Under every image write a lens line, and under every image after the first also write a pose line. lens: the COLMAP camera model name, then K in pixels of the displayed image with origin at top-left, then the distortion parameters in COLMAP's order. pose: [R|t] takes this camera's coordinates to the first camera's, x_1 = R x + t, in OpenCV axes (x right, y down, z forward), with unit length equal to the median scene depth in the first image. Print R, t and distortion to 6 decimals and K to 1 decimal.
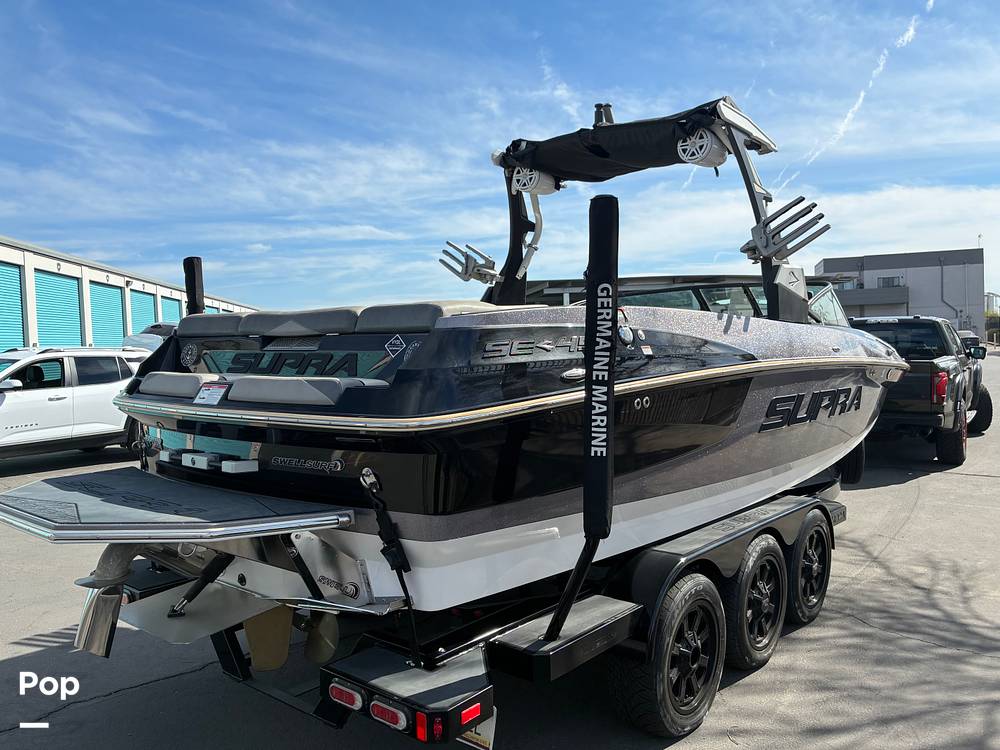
lens RADIAL K [[771.8, 0, 510.8], [0, 771.8, 372.7], [0, 0, 1]] dist [0.028995, -0.049652]
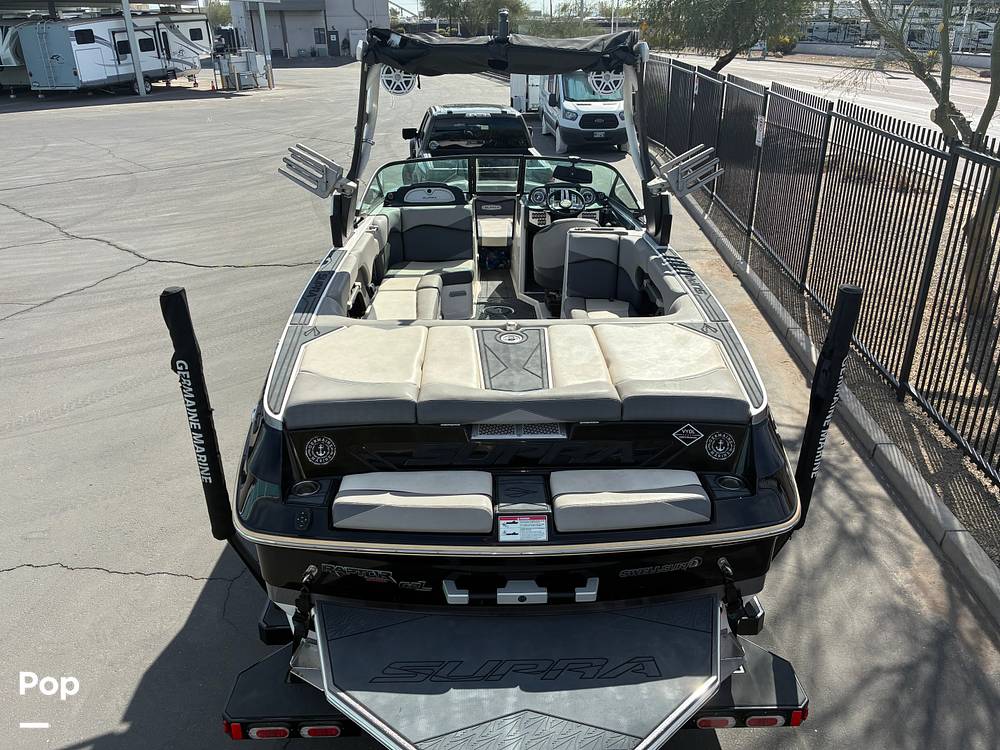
lens RADIAL K [[771.8, 0, 510.8], [0, 771.8, 372.7], [0, 0, 1]] dist [0.028995, -0.049652]
pose [[0.736532, -0.269184, 0.620532, -0.556836], [0.012643, 0.922719, 0.385266, -0.304969], [-0.676285, -0.275915, 0.683015, 0.252511]]
